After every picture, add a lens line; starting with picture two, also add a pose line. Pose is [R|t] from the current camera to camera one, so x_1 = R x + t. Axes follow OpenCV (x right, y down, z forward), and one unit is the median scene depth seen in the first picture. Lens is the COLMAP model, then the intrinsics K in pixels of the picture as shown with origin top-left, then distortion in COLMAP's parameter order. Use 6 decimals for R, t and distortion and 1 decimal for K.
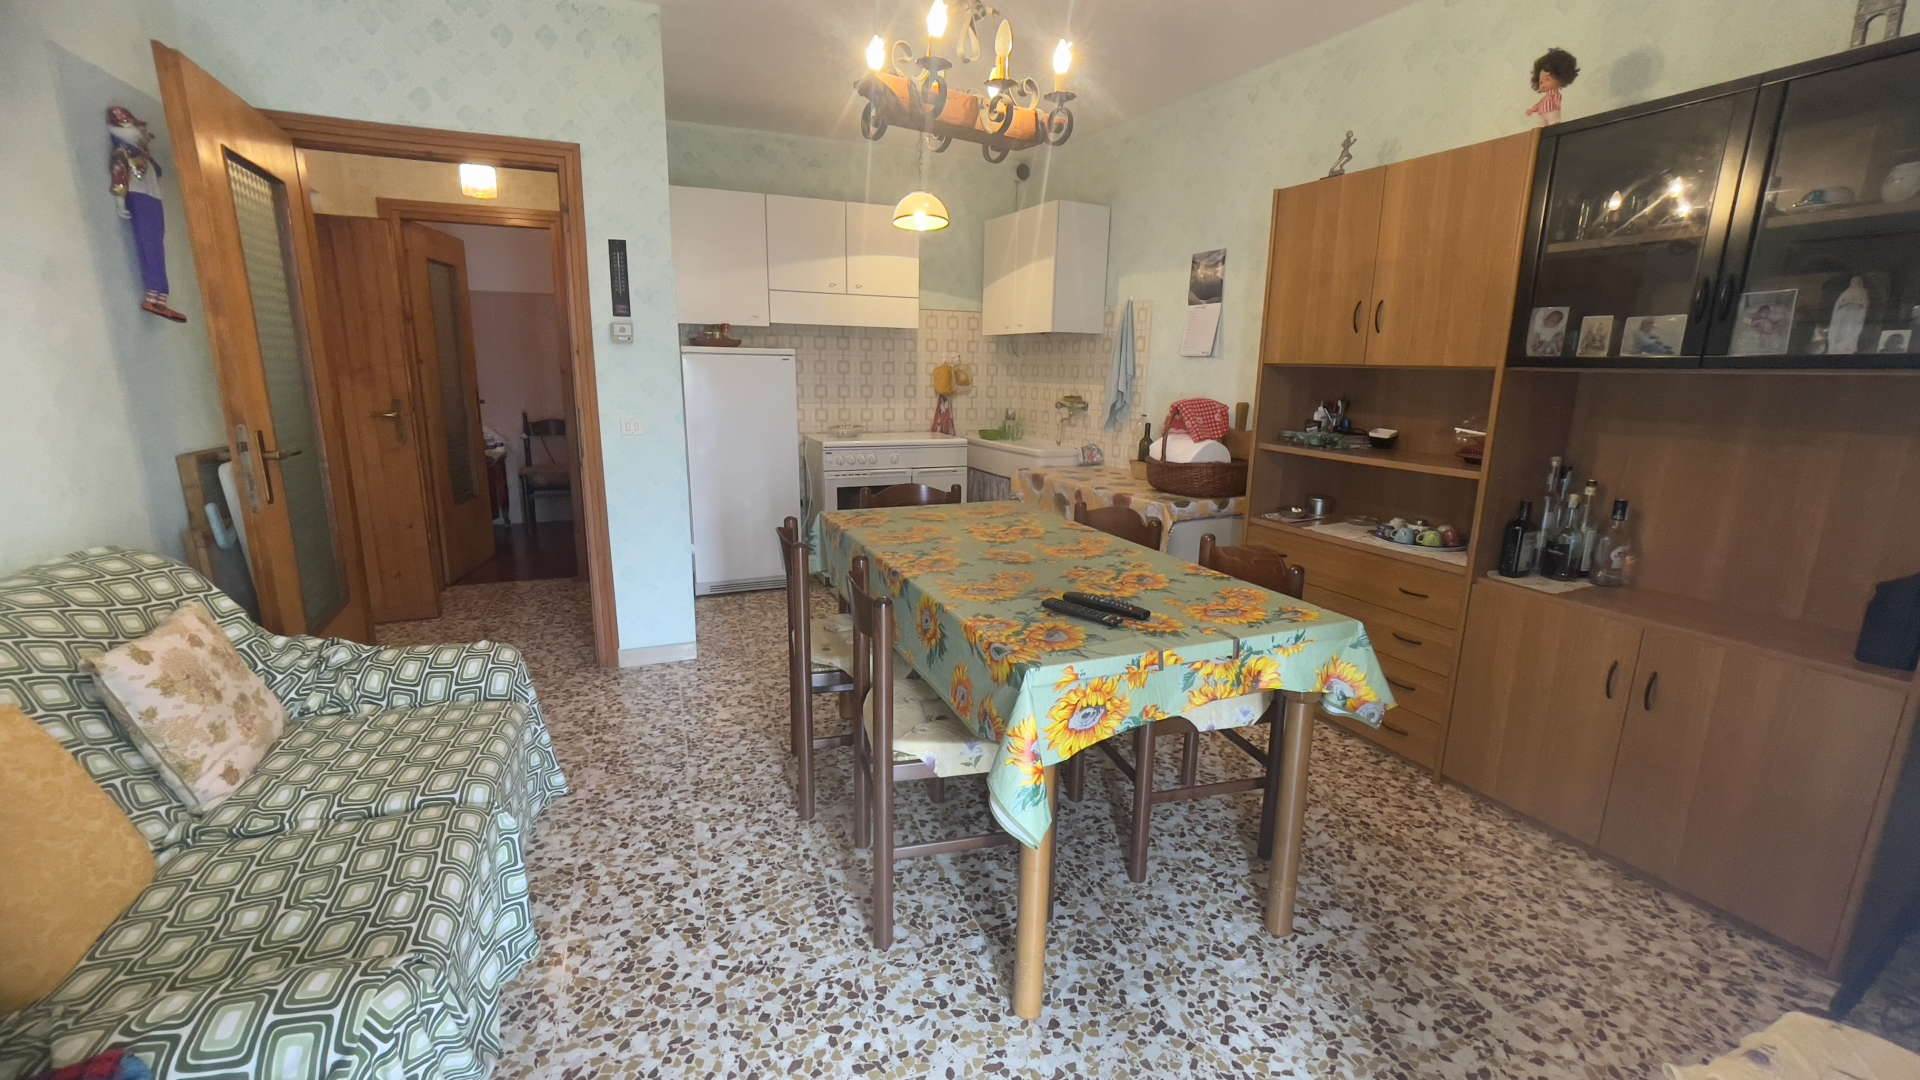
lens RADIAL K [[787.9, 0, 938.9], [0, 787.9, 533.7], [0, 0, 1]] dist [-0.015622, 0.006964]
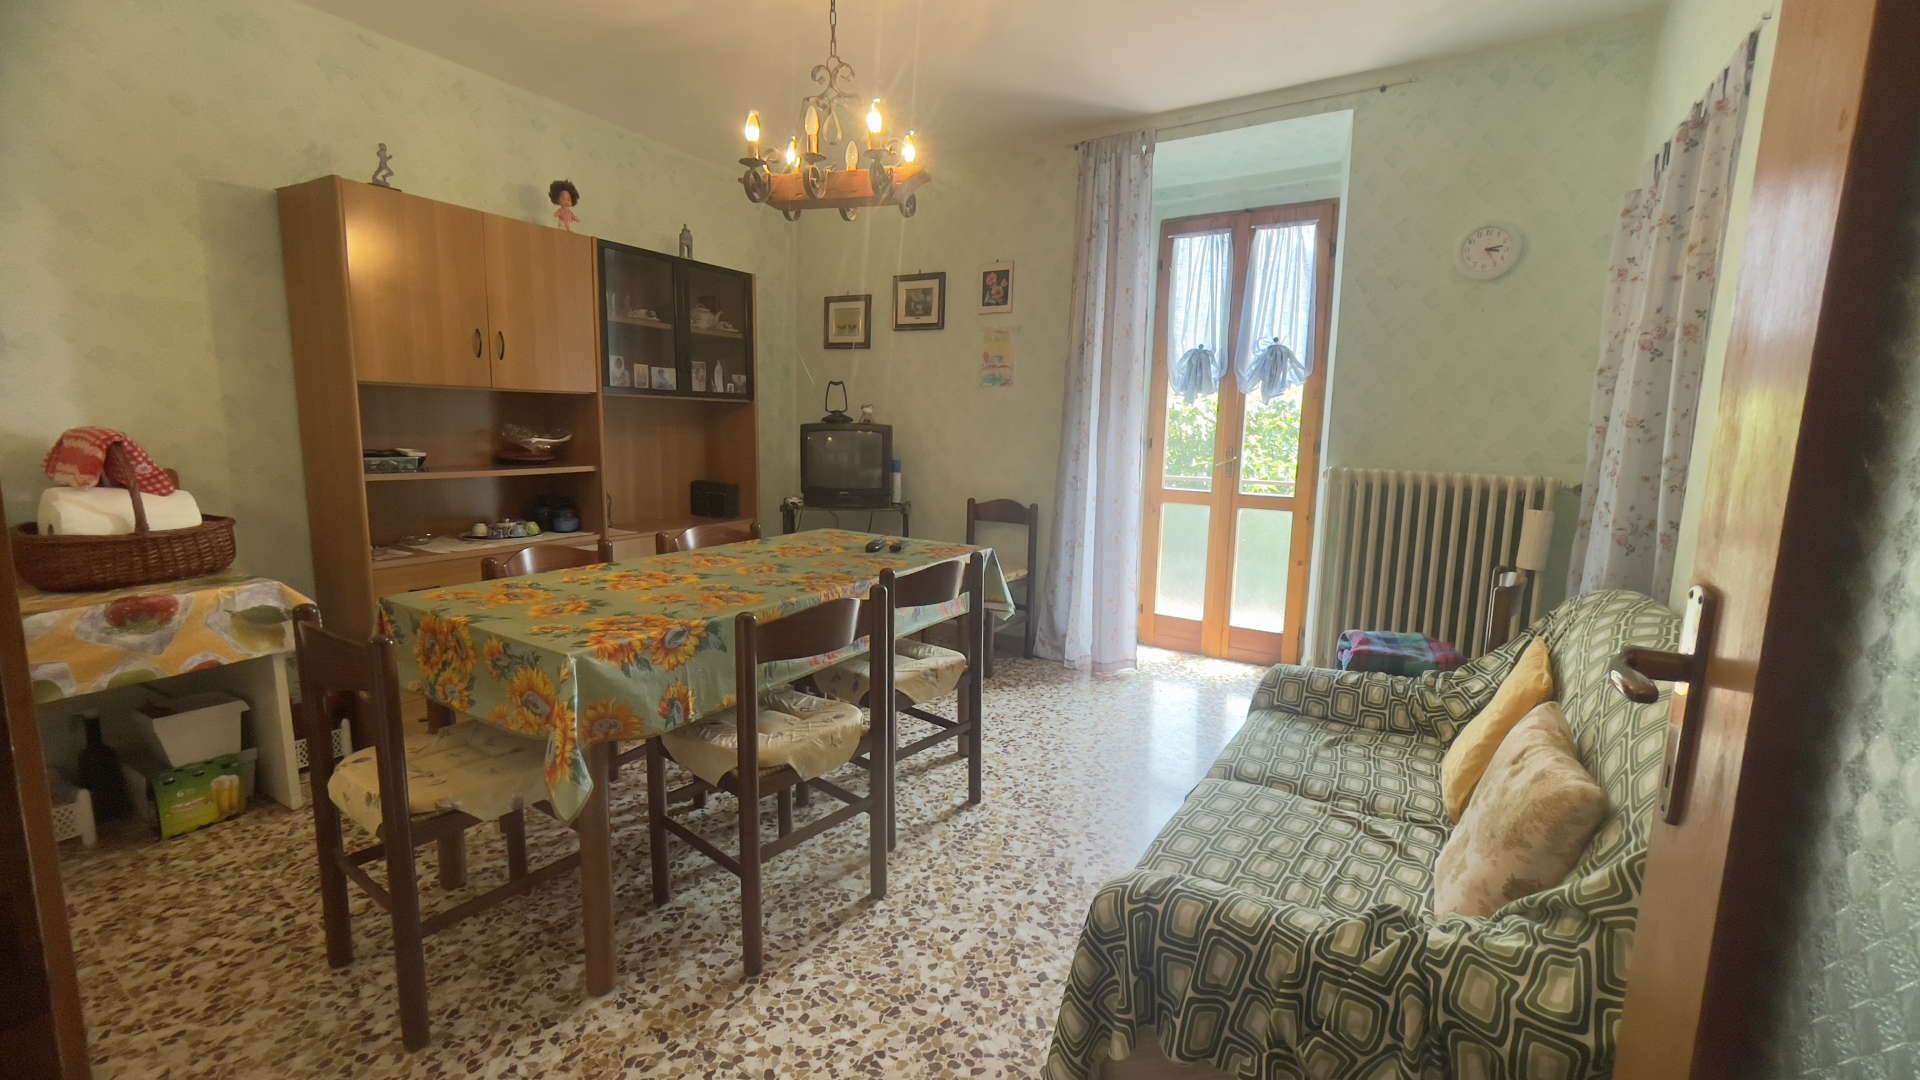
lens RADIAL K [[787.9, 0, 958.6], [0, 787.9, 544.6], [0, 0, 1]] dist [-0.015622, 0.006964]
pose [[-0.592231, -0.150223, 0.791641, -0.991756], [0.140418, 0.948193, 0.284978, -0.296181], [-0.793439, 0.279934, -0.540456, 1.476978]]
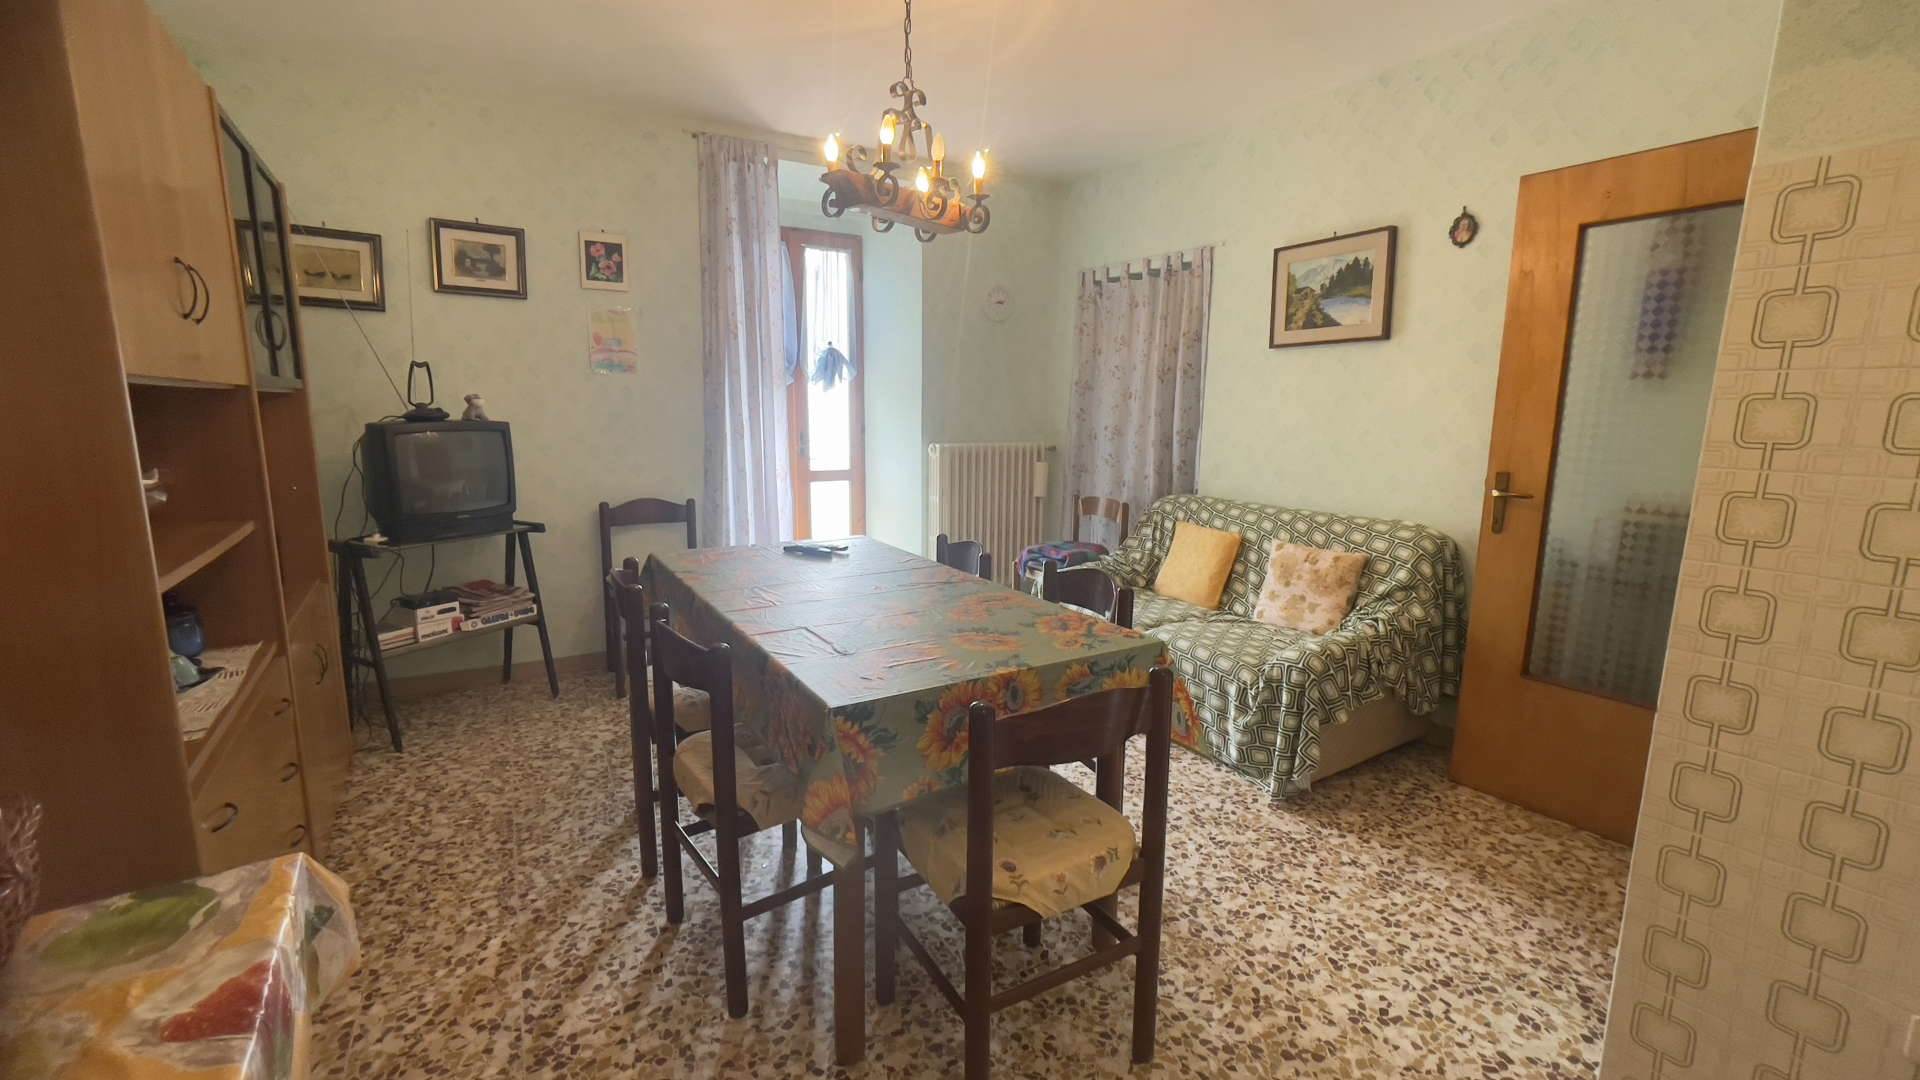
lens RADIAL K [[787.9, 0, 966.3], [0, 787.9, 536.2], [0, 0, 1]] dist [-0.015622, 0.006964]
pose [[-0.983037, 0.002685, -0.183388, 0.162783], [-0.064795, 0.930331, 0.360952, -0.445959], [0.171581, 0.366711, -0.914376, 2.114750]]
